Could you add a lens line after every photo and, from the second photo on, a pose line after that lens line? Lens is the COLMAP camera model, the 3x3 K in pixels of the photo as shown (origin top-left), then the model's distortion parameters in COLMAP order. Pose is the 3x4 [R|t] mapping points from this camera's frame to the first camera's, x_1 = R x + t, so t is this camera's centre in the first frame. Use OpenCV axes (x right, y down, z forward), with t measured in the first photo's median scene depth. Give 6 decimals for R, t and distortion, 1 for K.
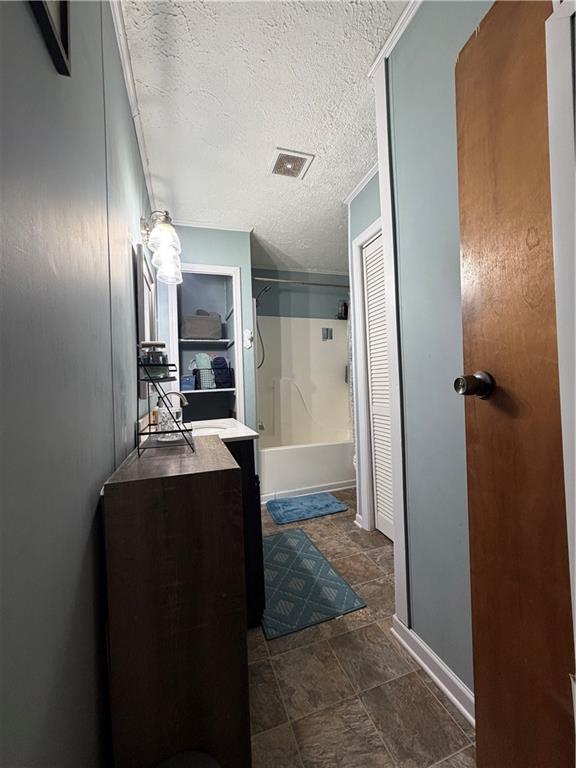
lens RADIAL K [[305.8, 0, 288.0], [0, 305.8, 384.0], [0, 0, 1]] dist [-0.000157, -0.000079]
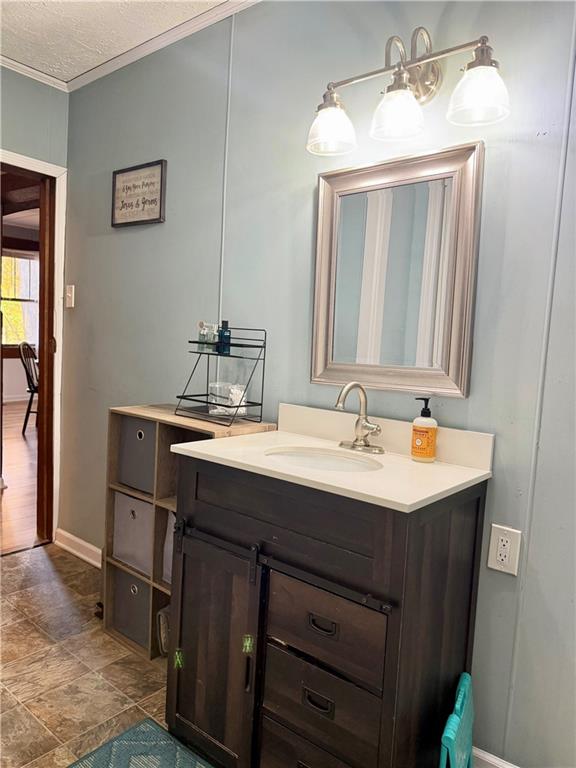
lens RADIAL K [[543.2, 0, 288.0], [0, 543.2, 384.0], [0, 0, 1]] dist [-0.004323, -0.001694]
pose [[-0.846162, 0.040046, -0.531419, 0.319848], [-0.013896, 0.995176, 0.097120, -0.084772], [0.532744, 0.089564, -0.841523, 2.296829]]
